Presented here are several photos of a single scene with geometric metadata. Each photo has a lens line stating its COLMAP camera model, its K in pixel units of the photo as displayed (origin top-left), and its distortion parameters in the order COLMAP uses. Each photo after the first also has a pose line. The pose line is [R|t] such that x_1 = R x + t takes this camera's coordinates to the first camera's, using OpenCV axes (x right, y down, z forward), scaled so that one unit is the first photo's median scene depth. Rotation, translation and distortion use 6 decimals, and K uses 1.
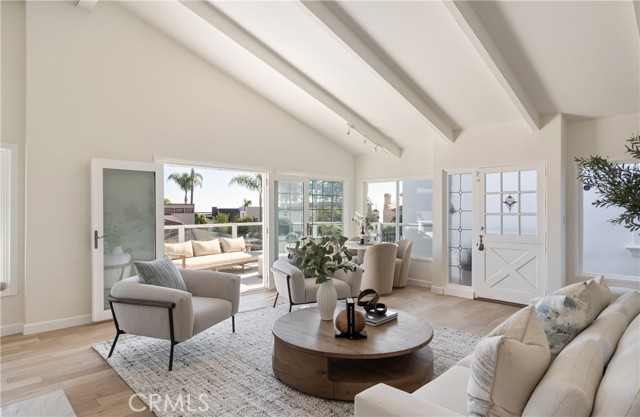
lens RADIAL K [[354.5, 0, 319.9], [0, 354.5, 210.3], [0, 0, 1]] dist [0.003393, 0.000300]
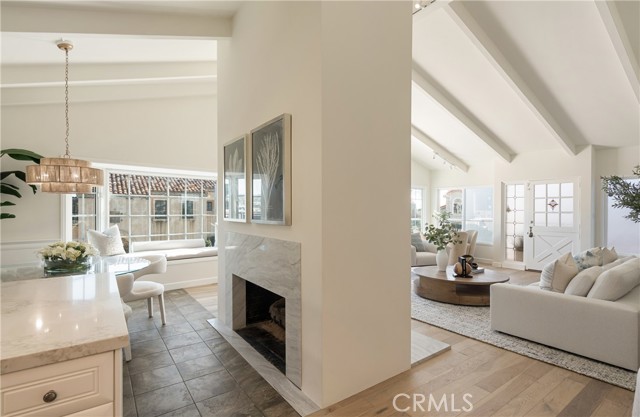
lens RADIAL K [[308.2, 0, 316.9], [0, 308.2, 211.7], [0, 0, 1]] dist [-0.004451, -0.000874]
pose [[0.989140, 0.003224, -0.146944, -0.243608], [-0.002012, 0.999963, 0.008400, -0.000981], [0.146965, -0.008013, 0.989109, -0.401530]]
